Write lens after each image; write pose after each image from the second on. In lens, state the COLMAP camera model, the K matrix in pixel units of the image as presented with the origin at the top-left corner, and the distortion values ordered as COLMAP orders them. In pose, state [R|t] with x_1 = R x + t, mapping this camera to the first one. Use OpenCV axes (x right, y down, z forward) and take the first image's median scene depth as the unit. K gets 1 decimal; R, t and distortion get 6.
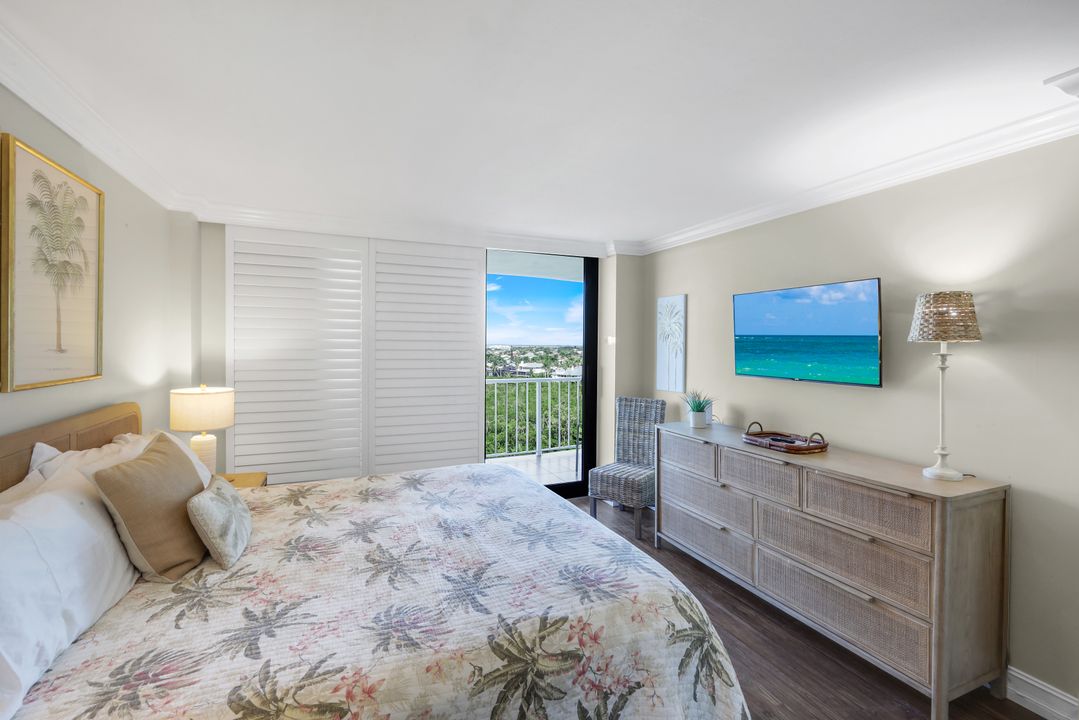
lens RADIAL K [[468.6, 0, 538.1], [0, 468.6, 352.2], [0, 0, 1]] dist [-0.000852, -0.000153]
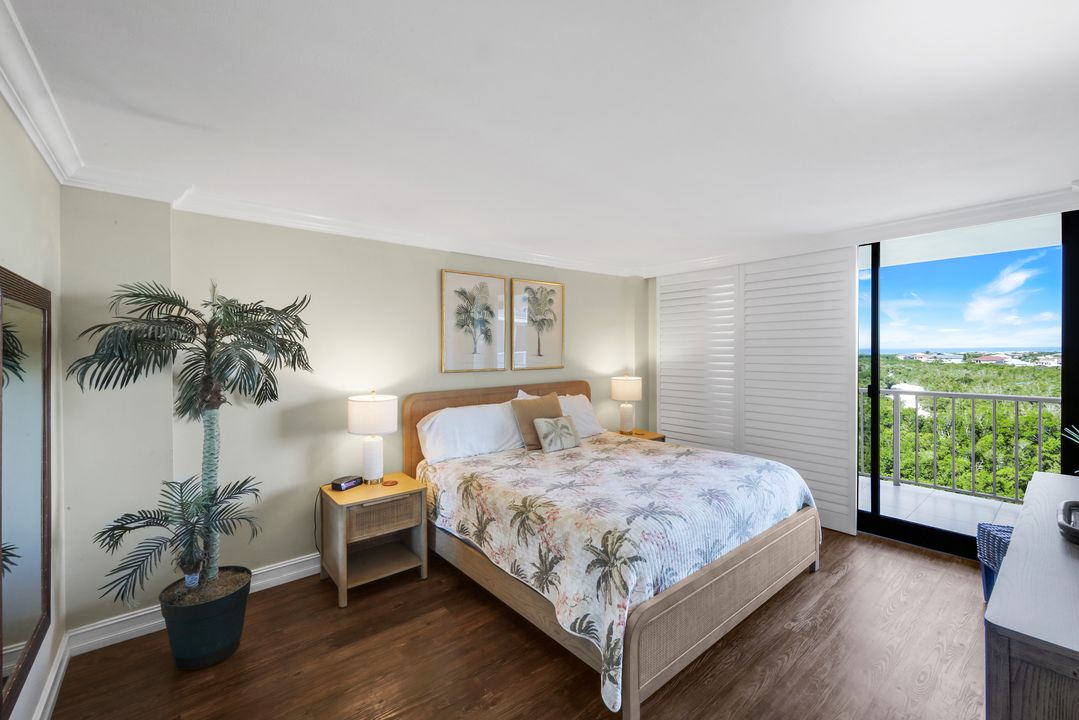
lens RADIAL K [[439.1, 0, 536.9], [0, 439.1, 353.2], [0, 0, 1]] dist [0.000002, 0.000071]
pose [[0.283634, -0.004645, -0.958921, 1.570367], [-0.004693, 0.999970, -0.006232, -0.001912], [0.958921, 0.006268, 0.283604, 0.434422]]
